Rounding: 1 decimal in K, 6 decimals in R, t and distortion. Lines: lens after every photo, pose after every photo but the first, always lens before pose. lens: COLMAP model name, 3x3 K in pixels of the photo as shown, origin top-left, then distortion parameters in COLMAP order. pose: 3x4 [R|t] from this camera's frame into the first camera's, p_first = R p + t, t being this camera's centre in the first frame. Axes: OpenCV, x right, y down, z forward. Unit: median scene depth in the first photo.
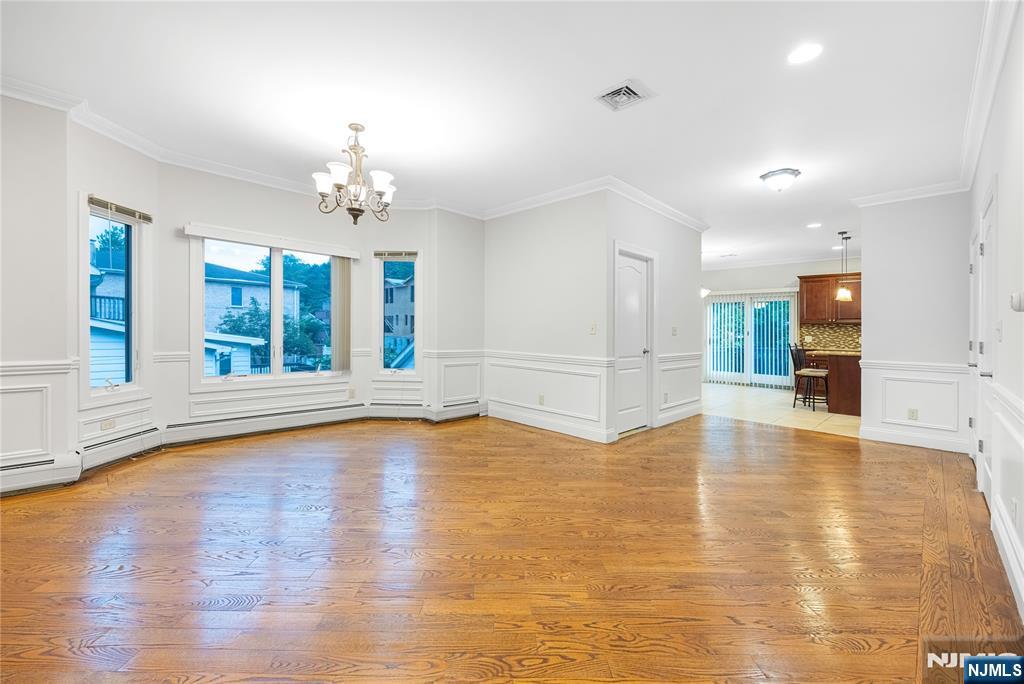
lens RADIAL K [[421.7, 0, 516.2], [0, 421.7, 330.3], [0, 0, 1]] dist [-0.003730, 0.001782]
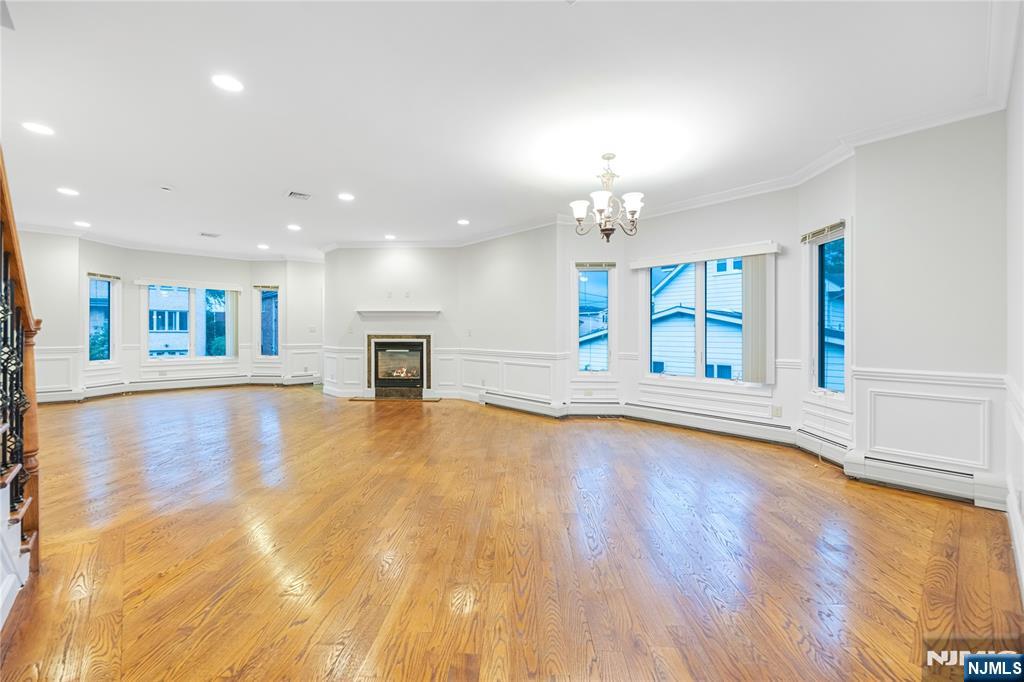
lens RADIAL K [[421.7, 0, 508.0], [0, 421.7, 334.2], [0, 0, 1]] dist [-0.003730, 0.001782]
pose [[-0.057549, -0.017331, -0.998192, 0.475941], [-0.005838, 0.999838, -0.017023, 0.011952], [0.998326, 0.004848, -0.057641, 0.494368]]
